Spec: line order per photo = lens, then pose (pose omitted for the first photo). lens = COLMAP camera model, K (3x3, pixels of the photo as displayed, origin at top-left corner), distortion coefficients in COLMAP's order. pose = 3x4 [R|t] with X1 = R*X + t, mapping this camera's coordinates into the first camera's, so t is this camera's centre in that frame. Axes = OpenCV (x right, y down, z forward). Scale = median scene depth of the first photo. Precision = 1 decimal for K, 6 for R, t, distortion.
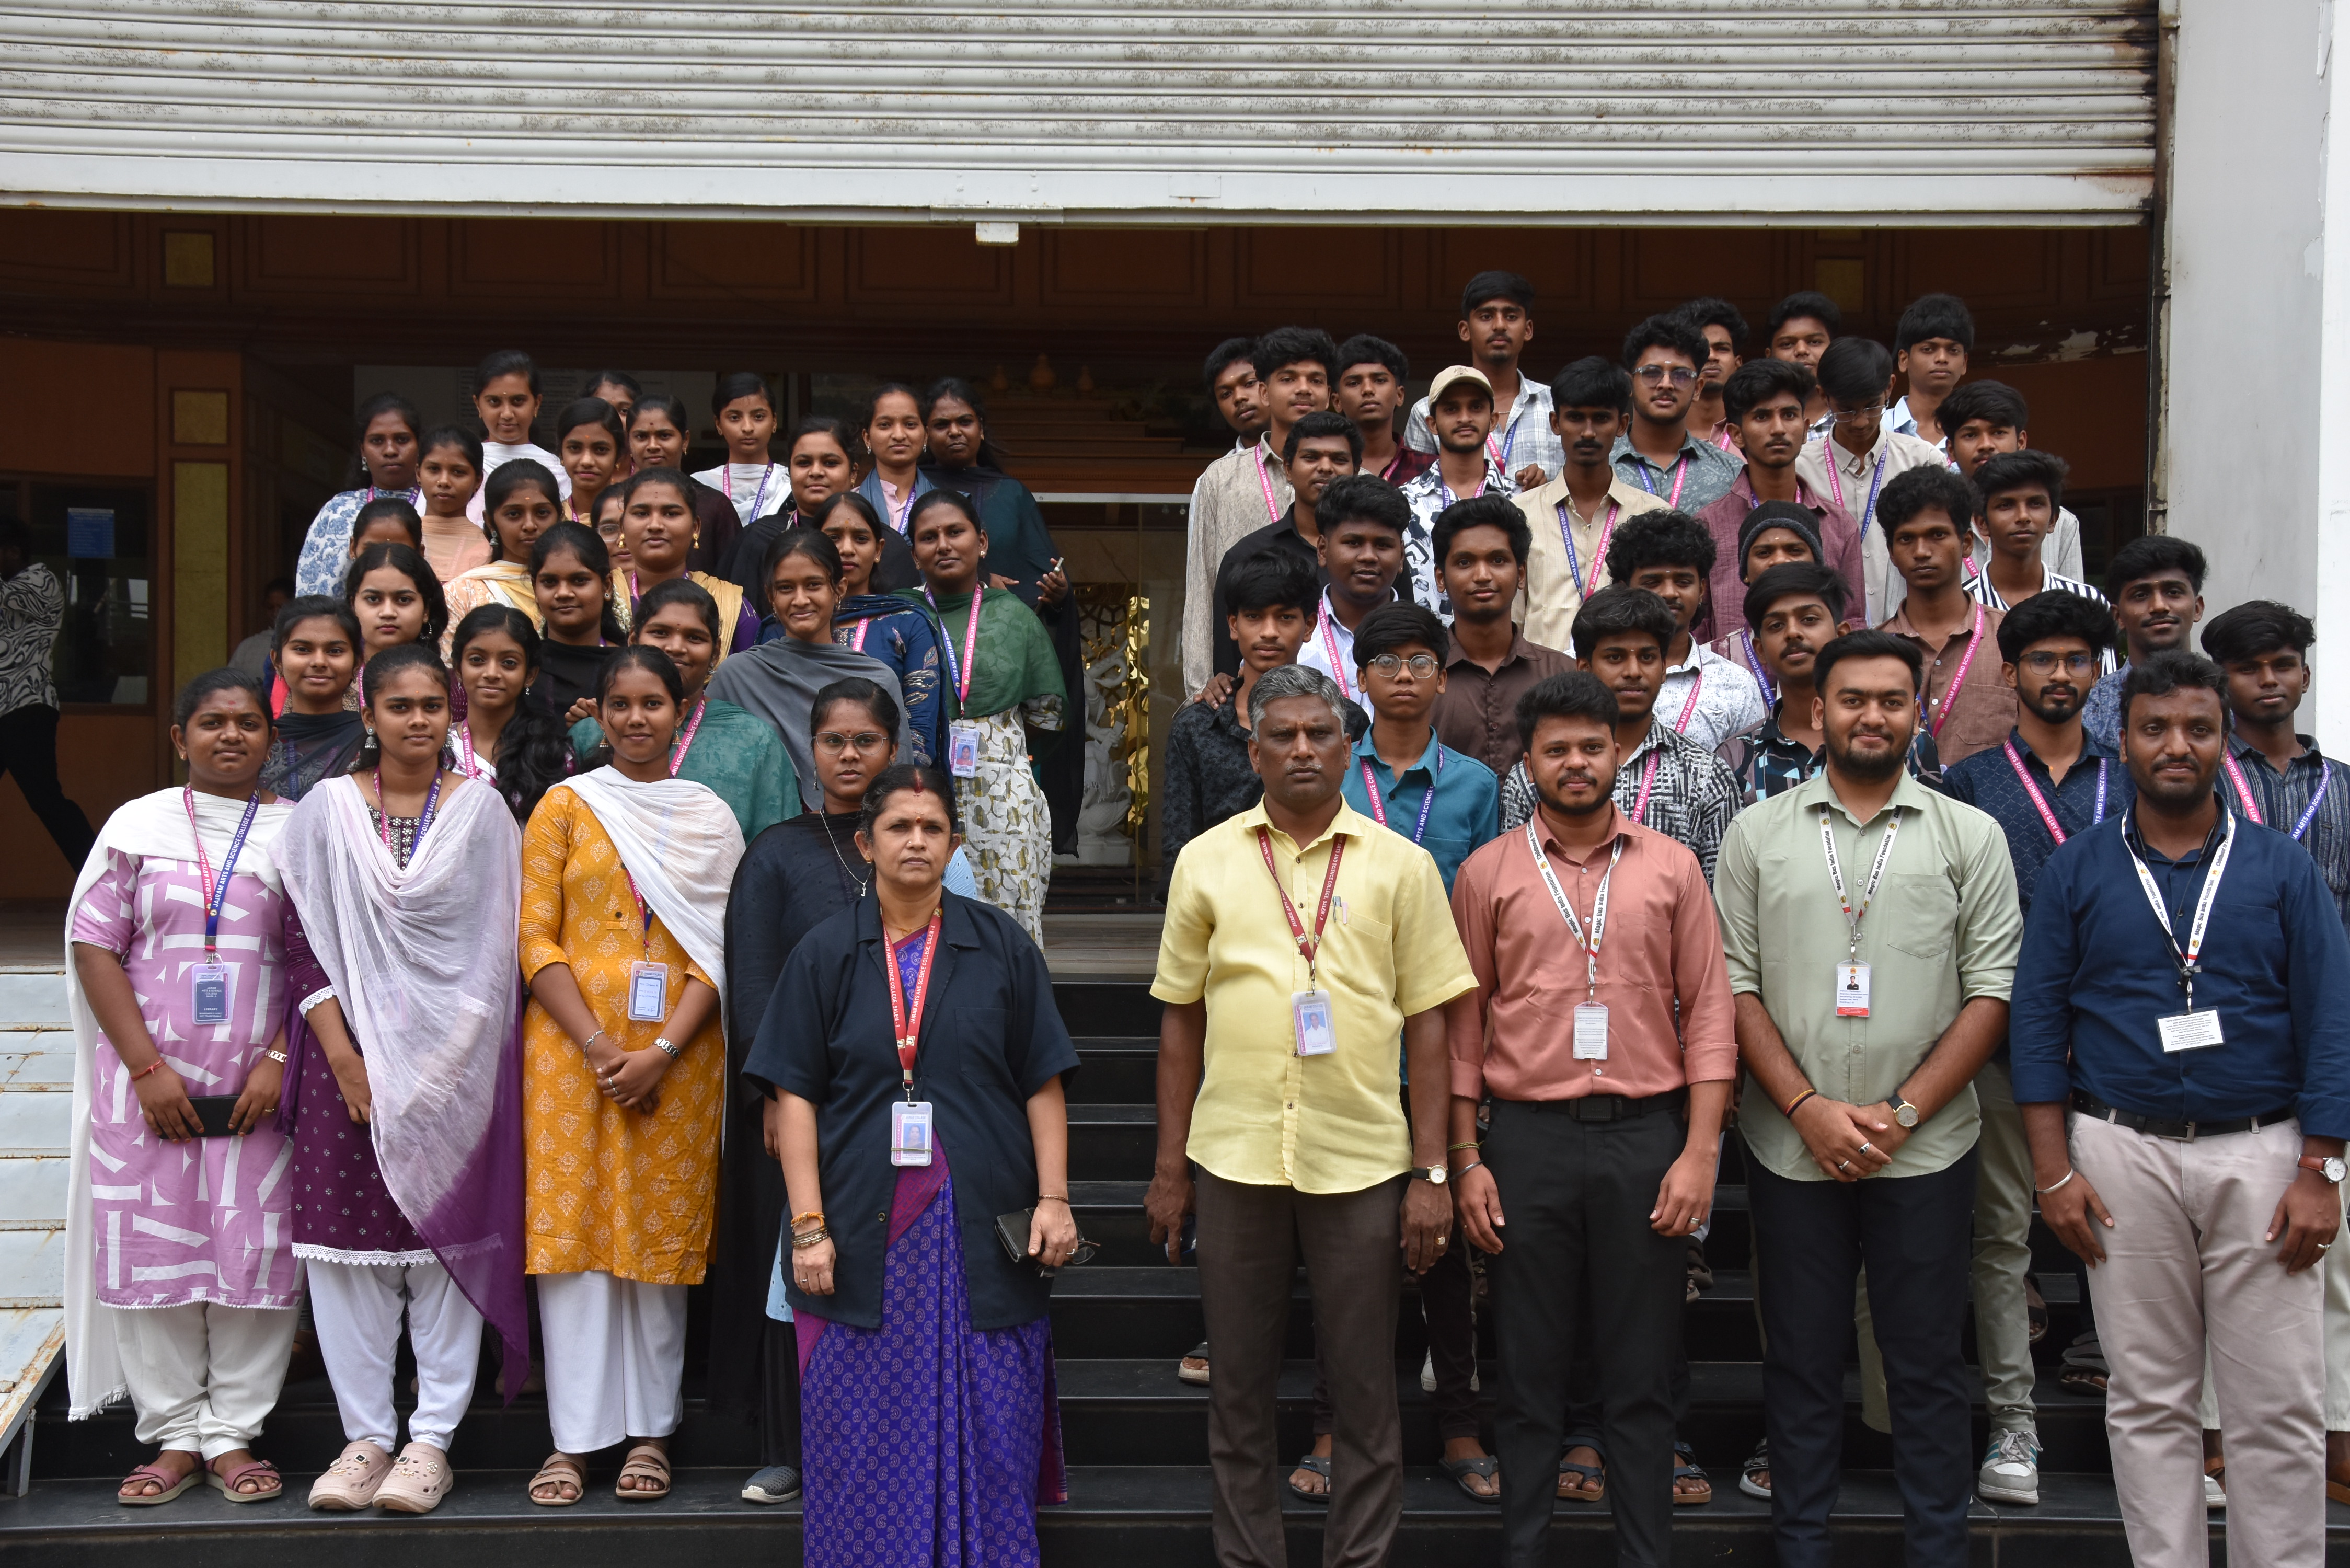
lens RADIAL K [[3304.9, 0, 1272.6], [0, 3304.9, 809.4], [0, 0, 1]] dist [0.209569, 0.000000]
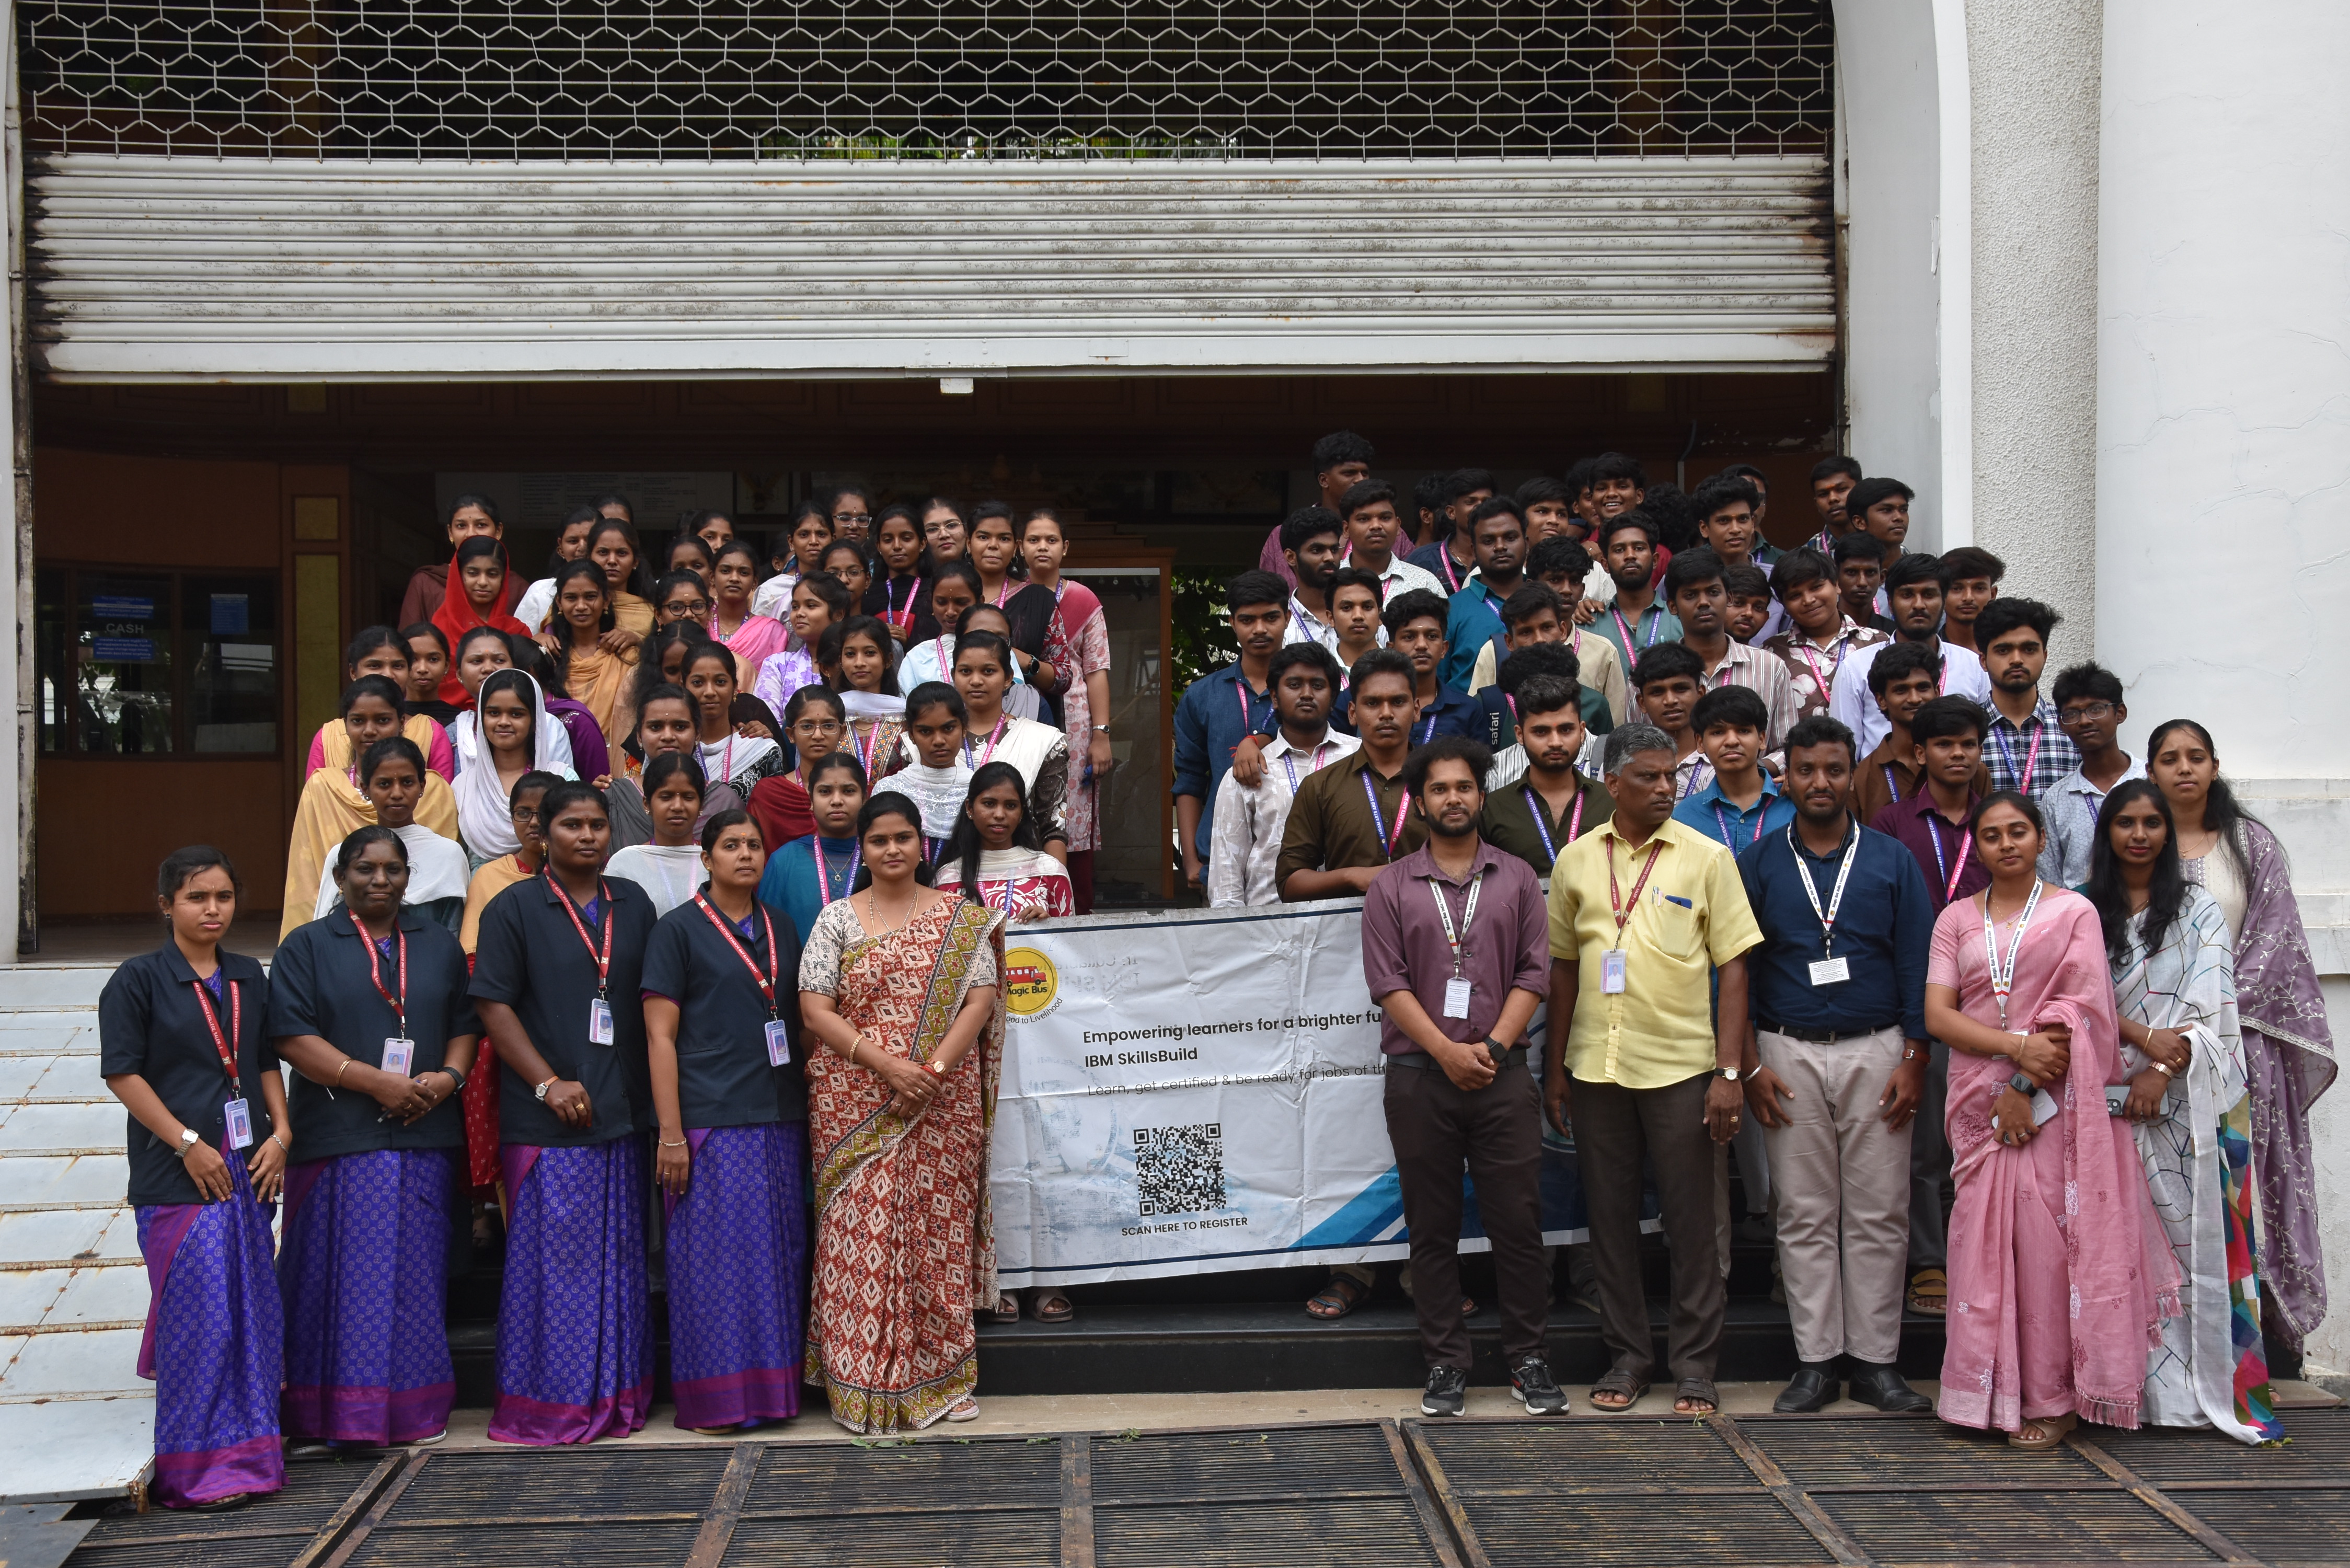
lens RADIAL K [[2862.3, 0, 1256.2], [0, 2862.3, 757.5], [0, 0, 1]] dist [0.116653, 0.000000]
pose [[0.999735, -0.015954, 0.016624, 0.013370], [0.016304, 0.999643, -0.021173, -0.002284], [-0.016280, 0.021438, 0.999638, -0.118773]]
